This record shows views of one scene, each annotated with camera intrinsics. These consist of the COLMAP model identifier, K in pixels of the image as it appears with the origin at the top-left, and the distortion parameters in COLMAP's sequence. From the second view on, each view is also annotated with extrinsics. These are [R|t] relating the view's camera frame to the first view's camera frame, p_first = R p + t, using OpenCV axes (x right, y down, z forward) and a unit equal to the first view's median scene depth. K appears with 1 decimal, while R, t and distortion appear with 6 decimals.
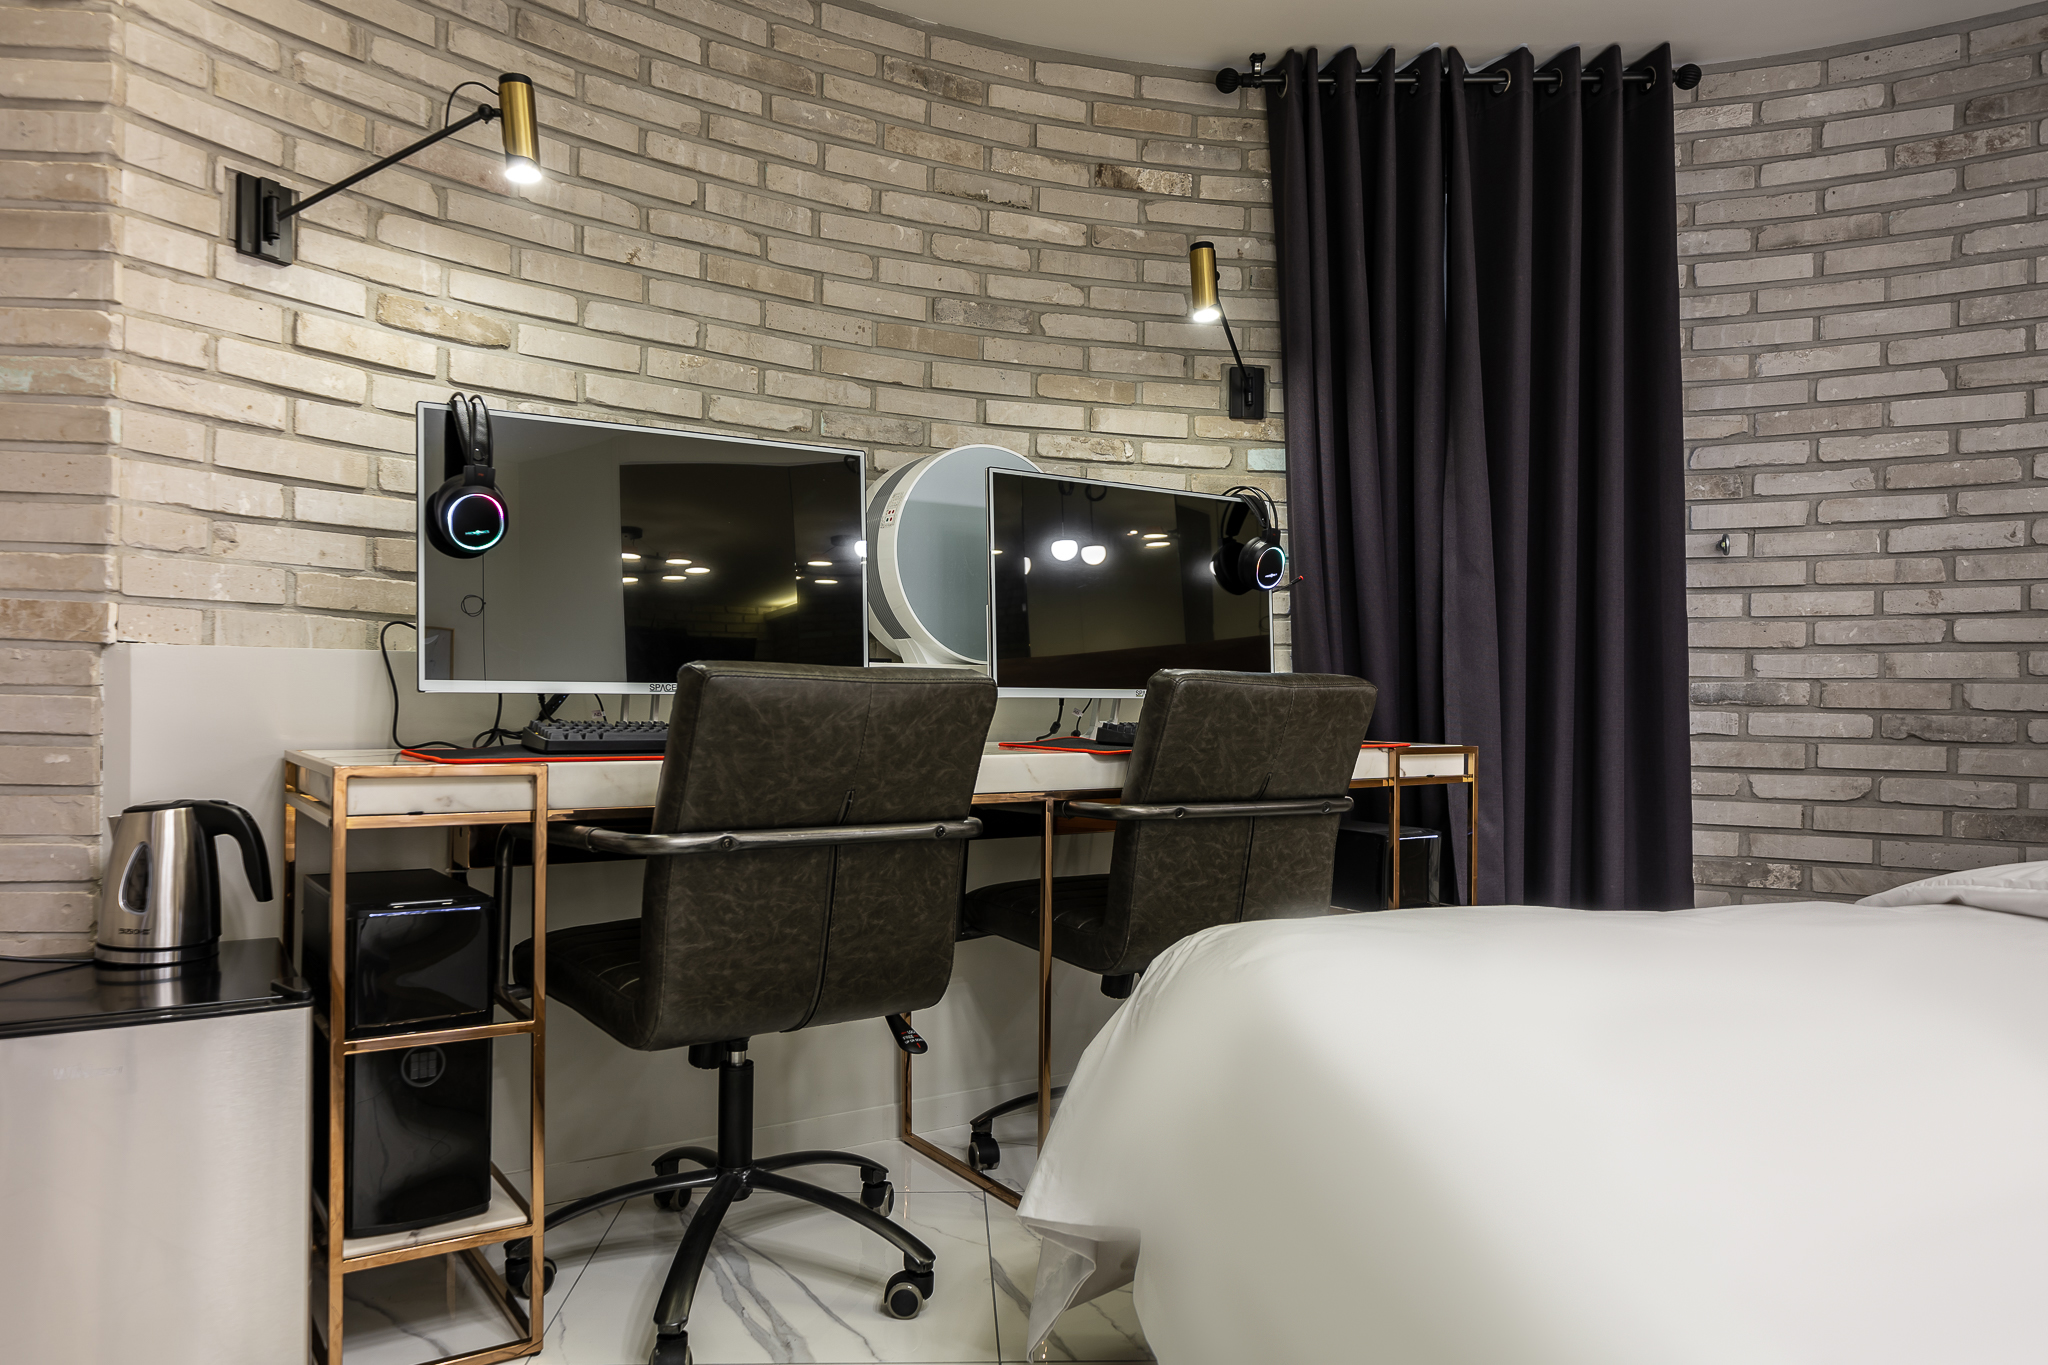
lens RADIAL K [[1360.1, 0, 1023.7], [0, 1360.1, 705.2], [0, 0, 1]] dist [0.004317, -0.000870]
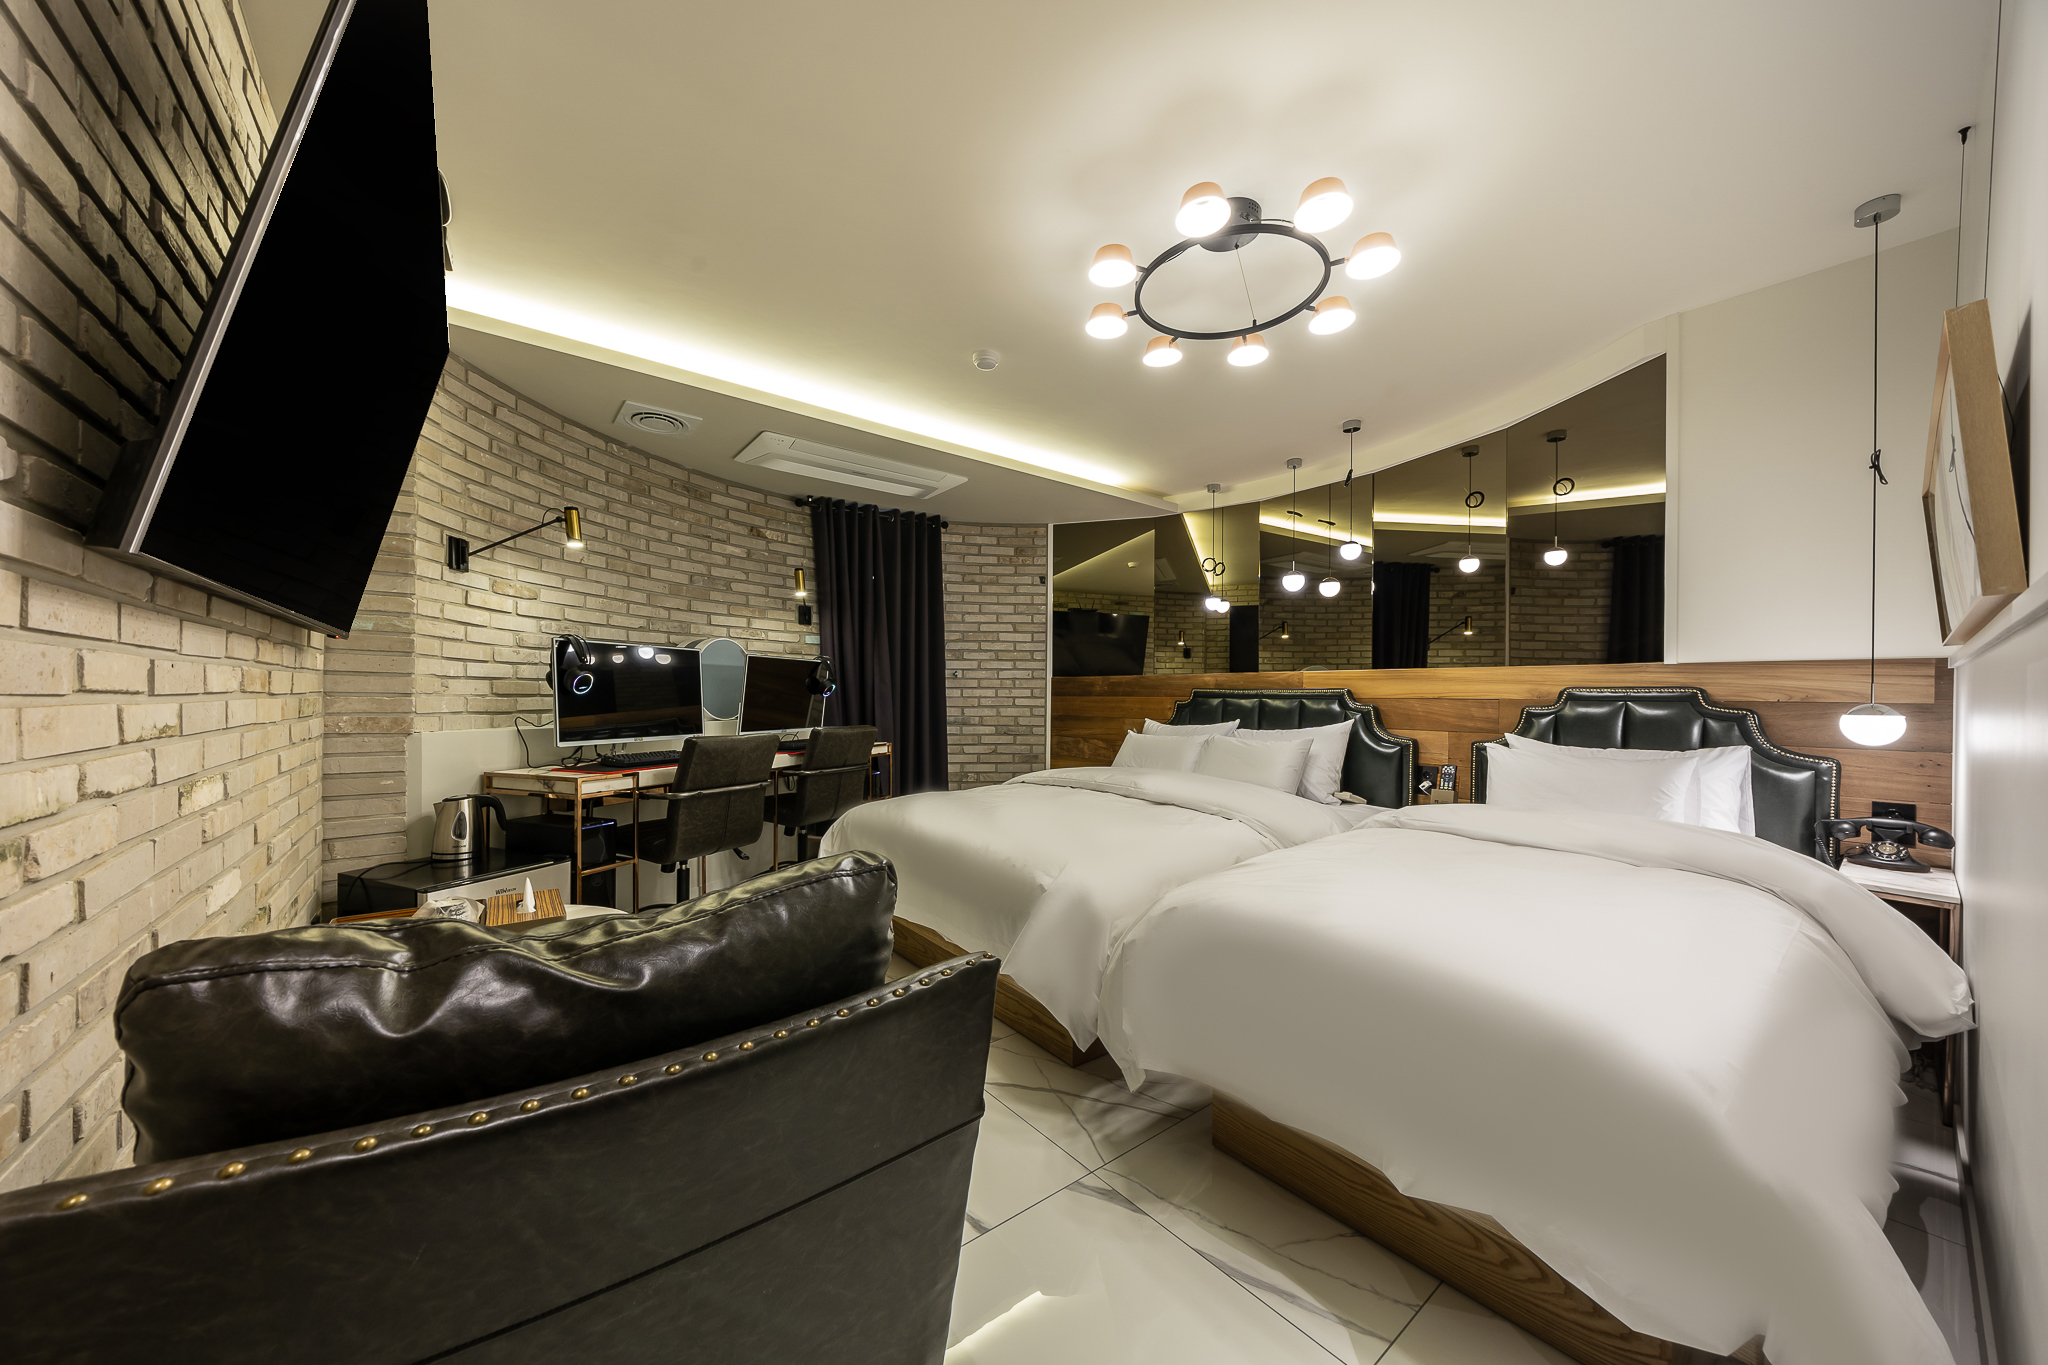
lens RADIAL K [[697.3, 0, 1024.0], [0, 697.3, 682.5], [0, 0, 1]] dist [-0.000552, -0.000132]
pose [[0.805187, 0.007074, 0.592979, -0.338033], [0.005627, 0.999793, -0.019568, -0.068057], [-0.592994, 0.019093, 0.804980, -0.425039]]
